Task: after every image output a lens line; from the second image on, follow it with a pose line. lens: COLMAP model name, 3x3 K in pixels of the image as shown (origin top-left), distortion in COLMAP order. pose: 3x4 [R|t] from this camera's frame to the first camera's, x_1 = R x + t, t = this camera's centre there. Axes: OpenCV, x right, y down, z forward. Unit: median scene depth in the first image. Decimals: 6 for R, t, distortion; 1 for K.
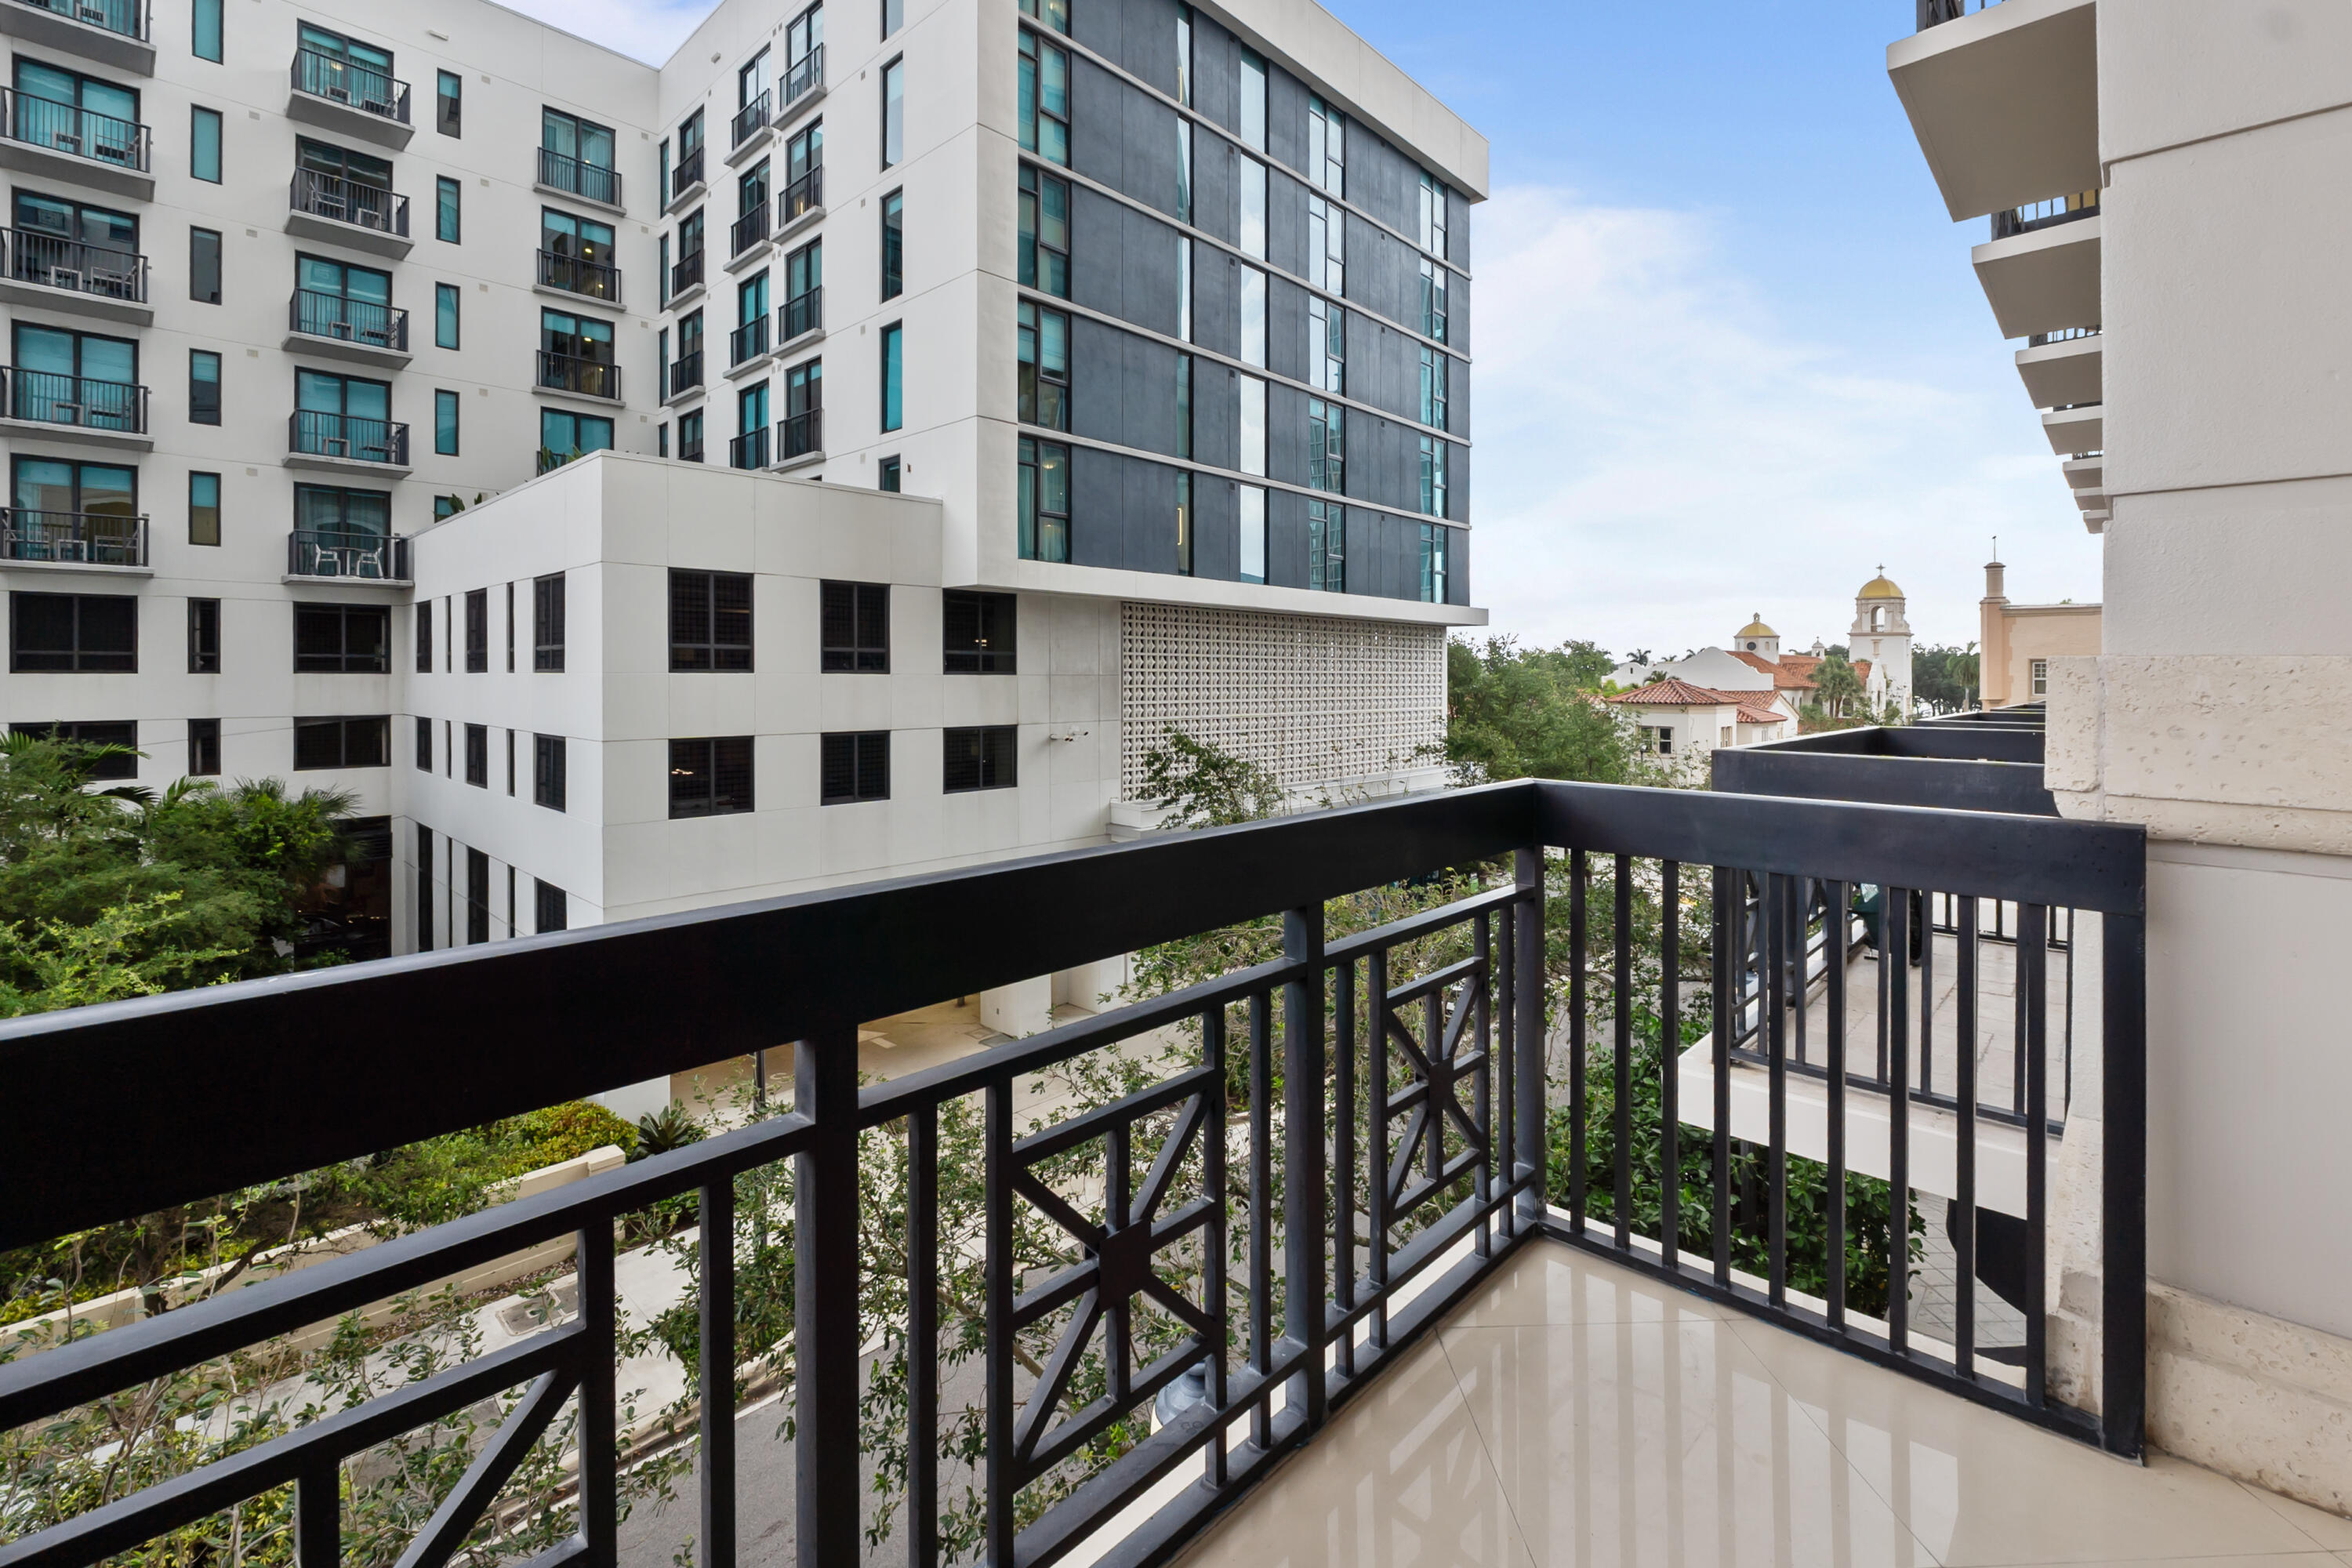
lens RADIAL K [[1024.8, 0, 1178.2], [0, 1024.8, 688.4], [0, 0, 1]] dist [-0.001683, -0.000952]
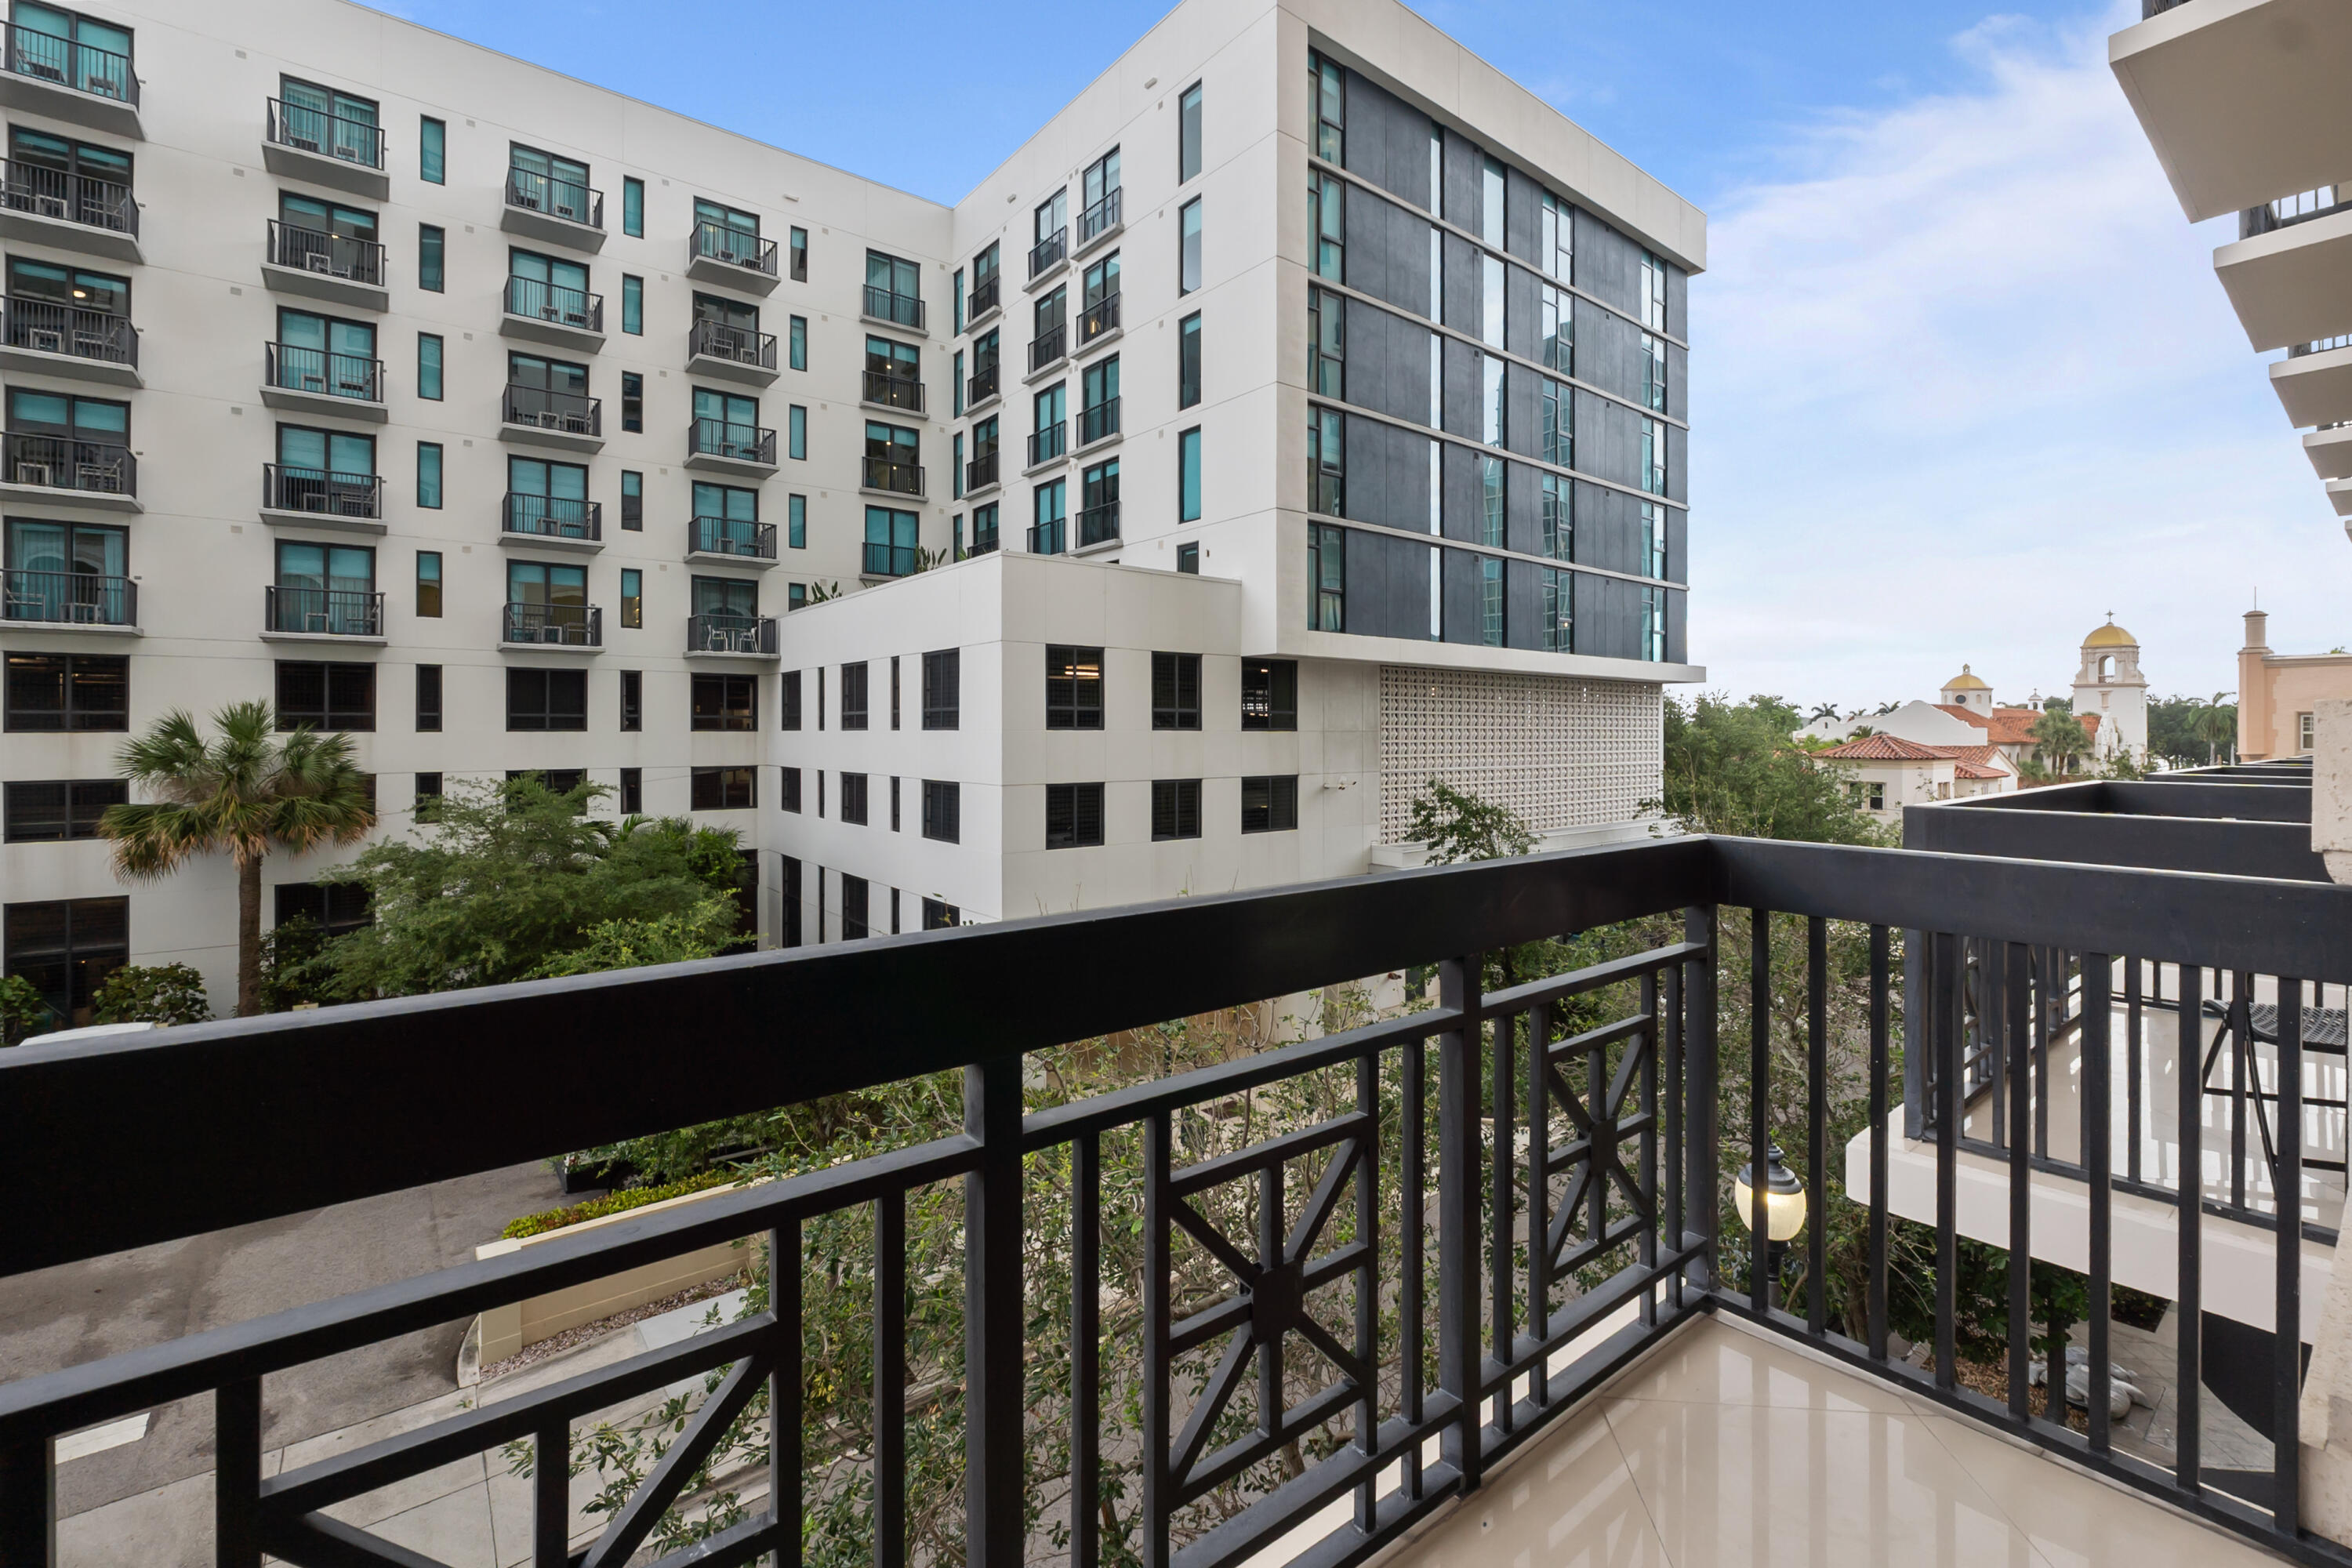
lens RADIAL K [[1013.6, 0, 1175.0], [0, 1013.6, 748.0], [0, 0, 1]] dist [-0.001696, -0.000035]
pose [[0.990607, 0.000573, -0.136738, -0.107539], [0.000067, 0.999989, 0.004677, 0.000118], [0.136739, -0.004642, 0.990596, -0.108673]]
